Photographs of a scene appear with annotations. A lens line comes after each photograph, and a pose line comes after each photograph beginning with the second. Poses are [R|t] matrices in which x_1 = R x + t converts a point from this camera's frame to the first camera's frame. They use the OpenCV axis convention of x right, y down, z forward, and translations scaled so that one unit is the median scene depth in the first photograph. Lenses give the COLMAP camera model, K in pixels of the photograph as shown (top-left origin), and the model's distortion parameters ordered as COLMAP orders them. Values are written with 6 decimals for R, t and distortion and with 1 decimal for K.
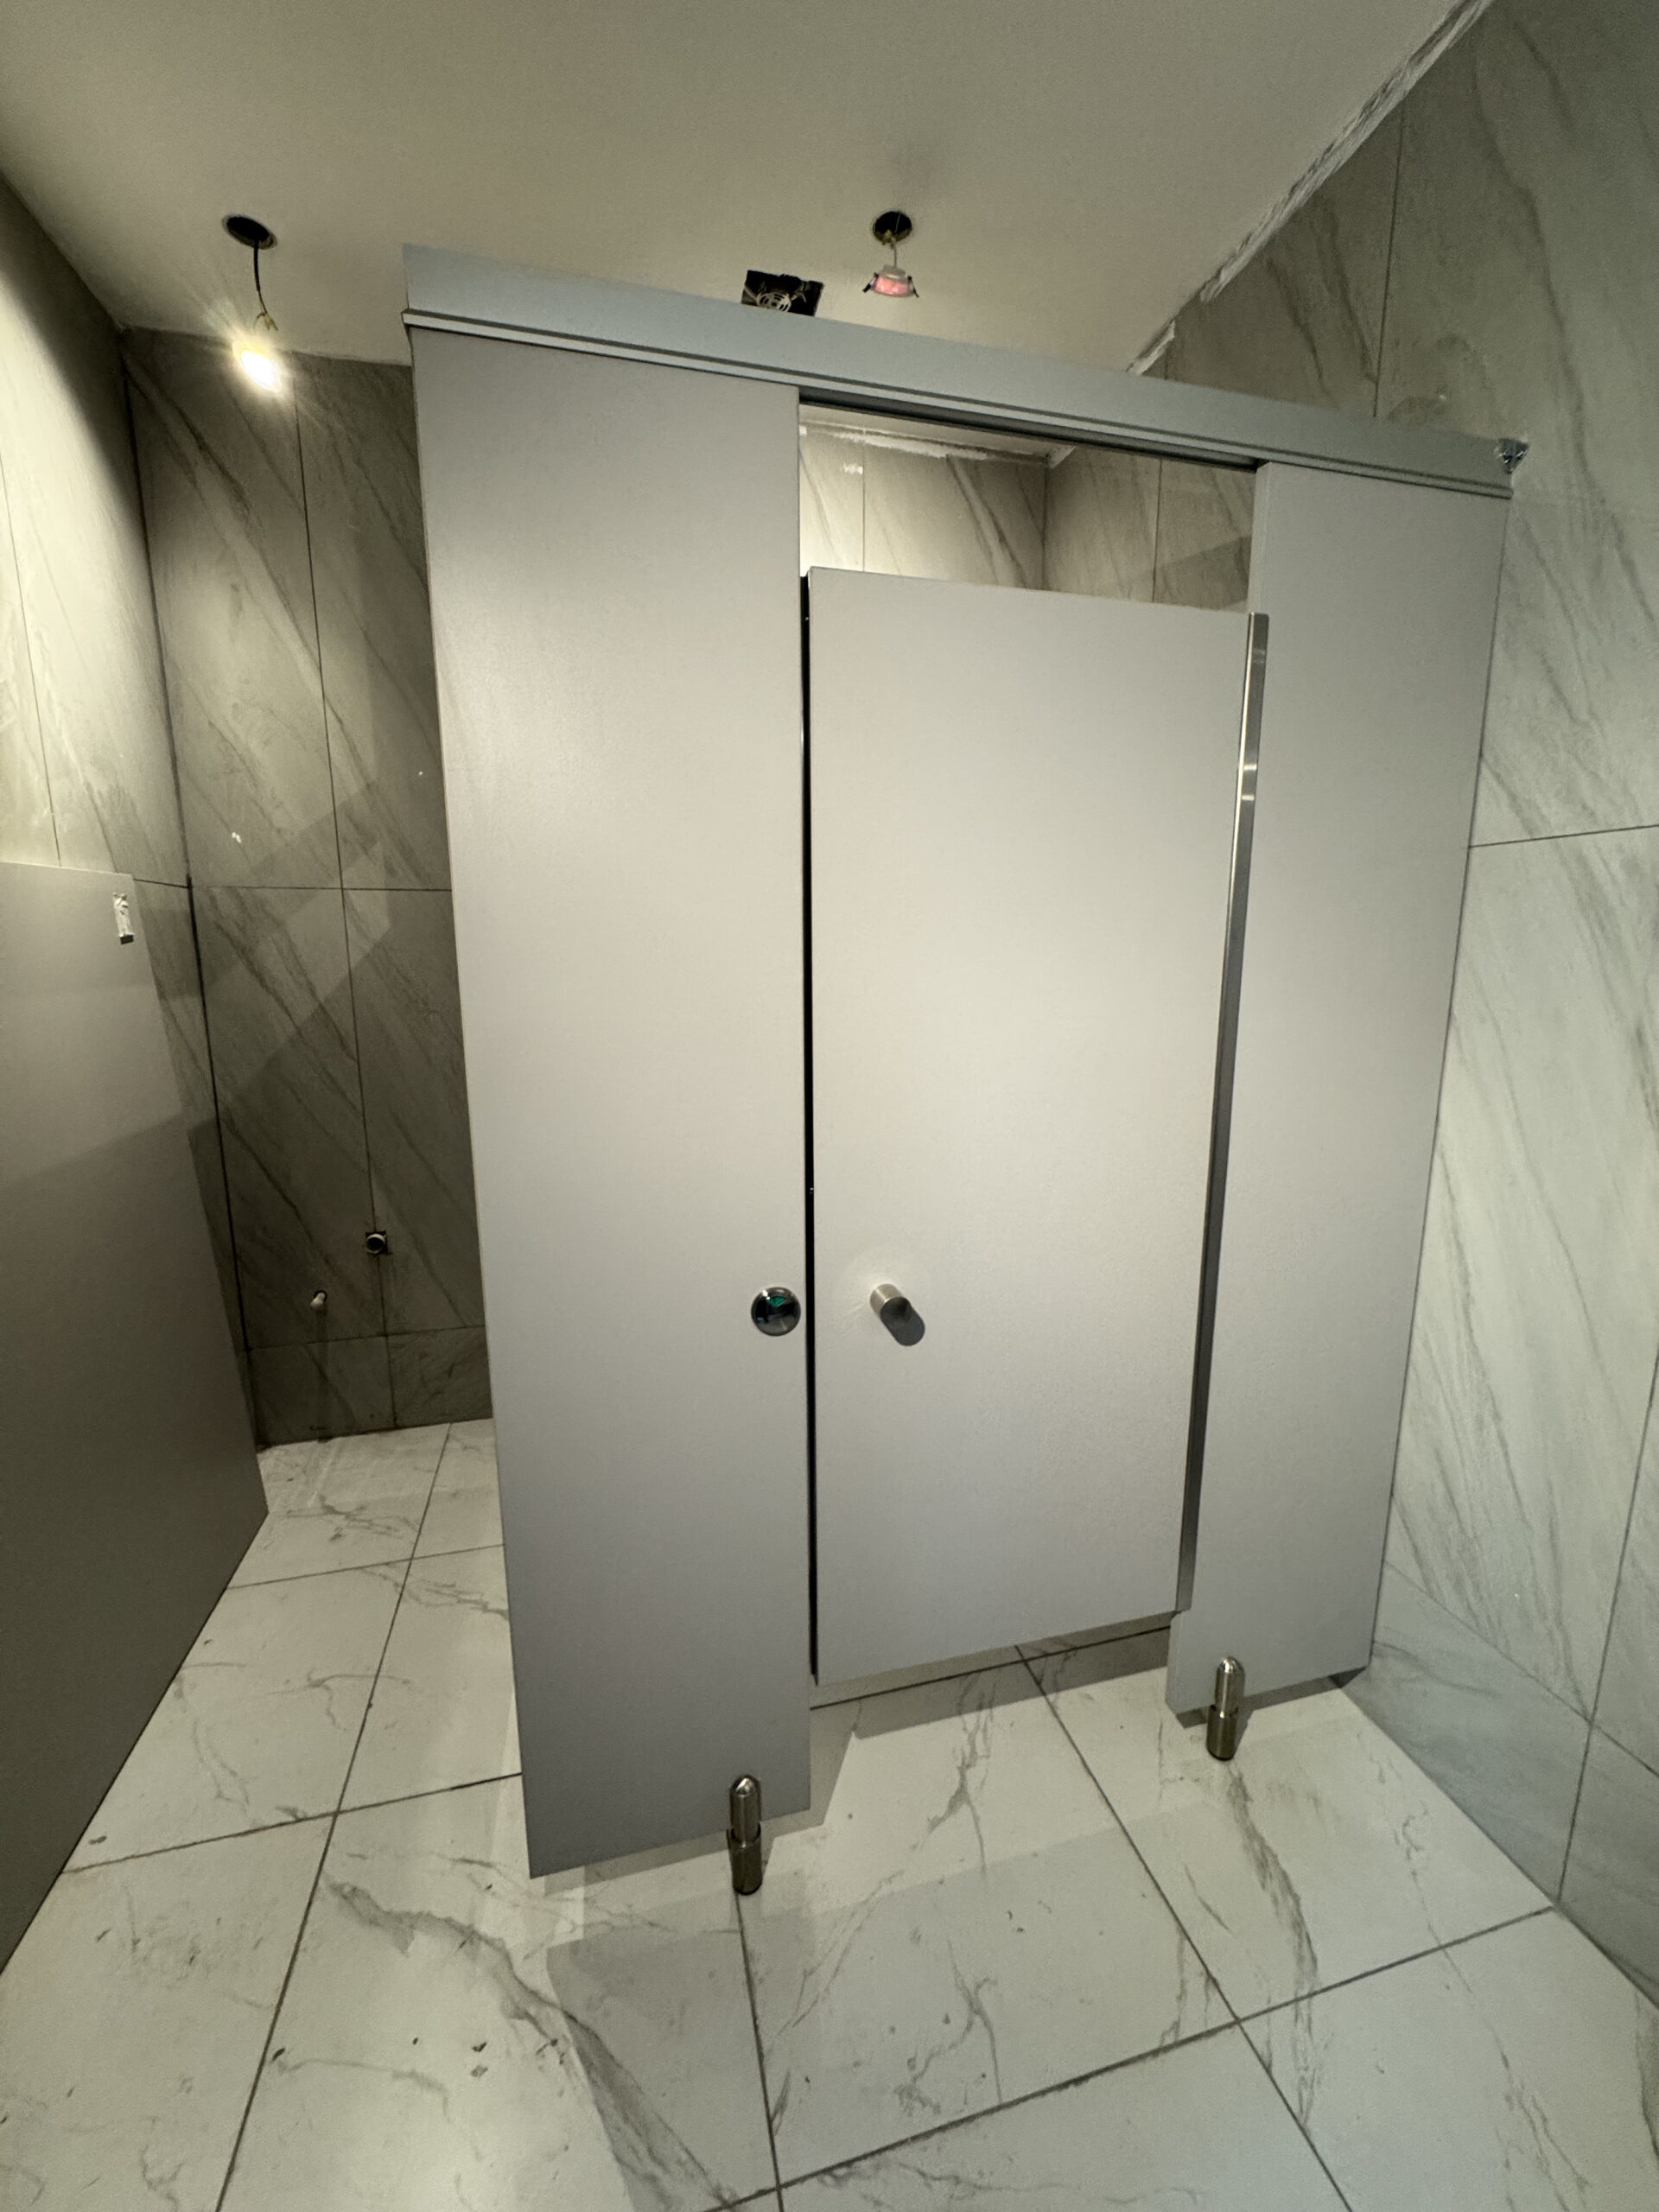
lens RADIAL K [[886.6, 0, 831.3], [0, 886.6, 1104.9], [0, 0, 1]] dist [-0.005410, 0.001024]
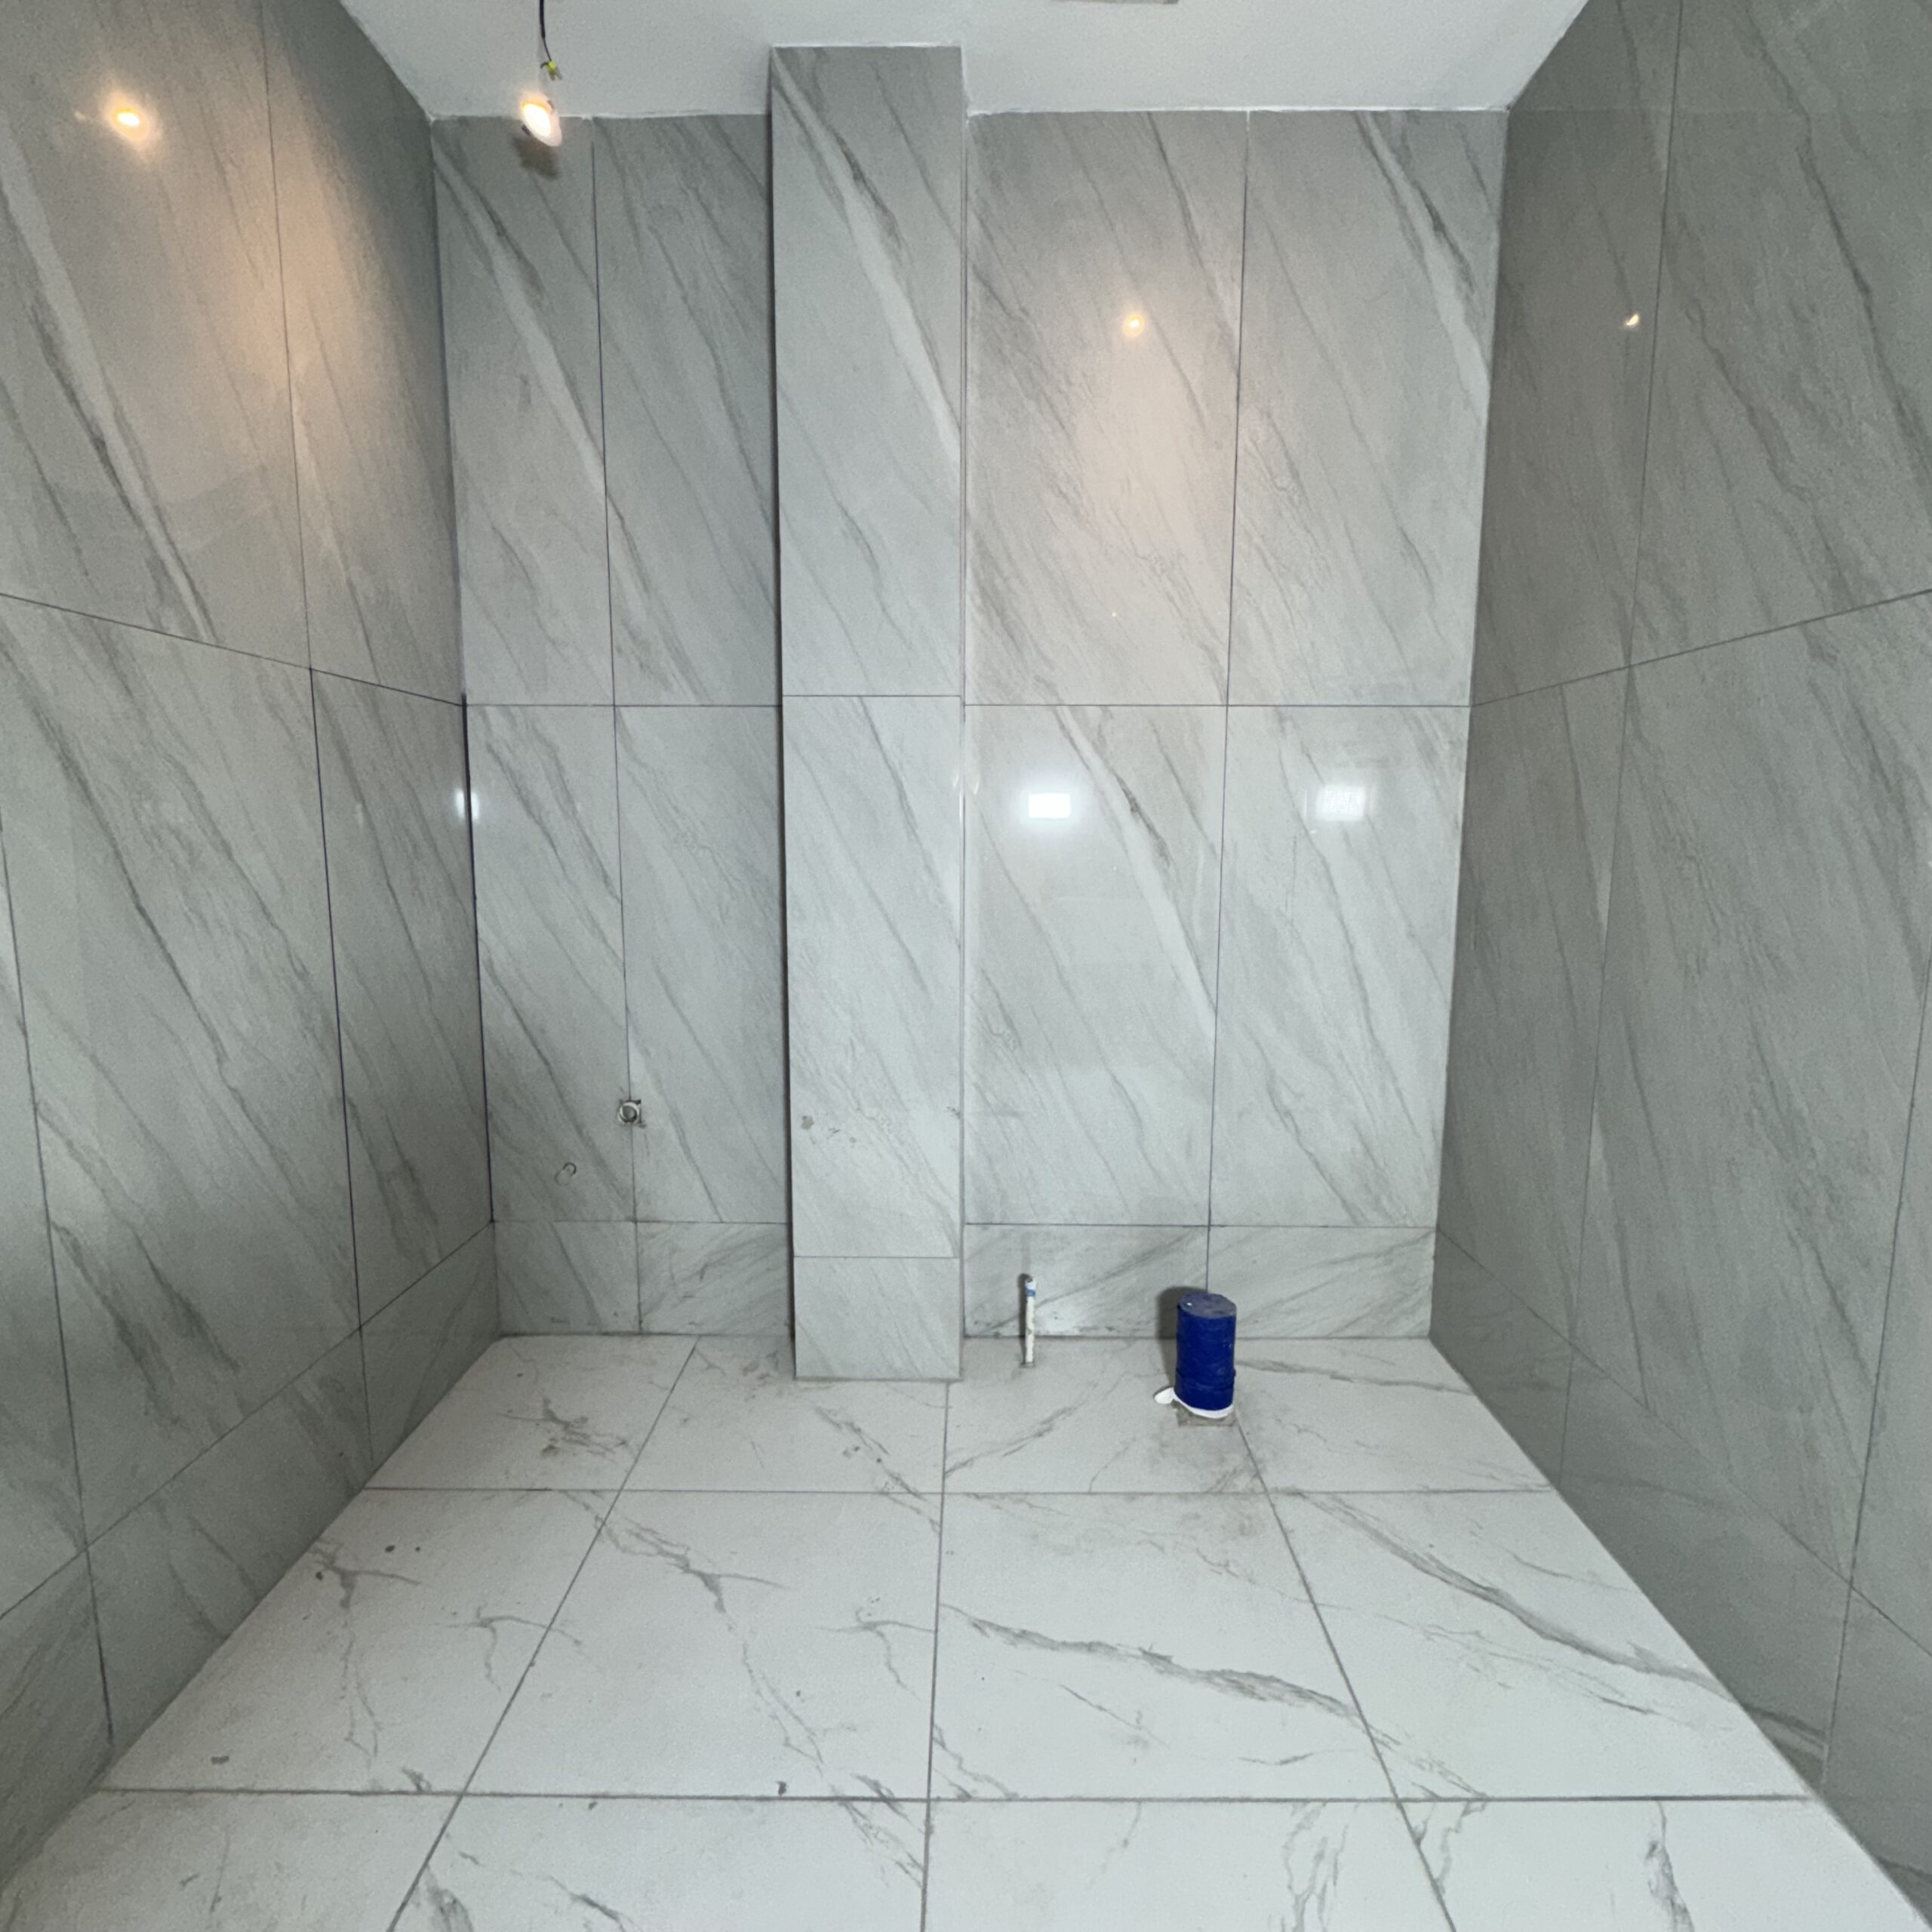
lens RADIAL K [[1031.9, 0, 966.5], [0, 1031.9, 965.0], [0, 0, 1]] dist [-0.003975, 0.000430]
pose [[0.966175, 0.038178, -0.255047, 0.096545], [-0.050540, 0.997835, -0.042092, 0.064157], [0.252888, 0.053559, 0.966012, 0.171058]]
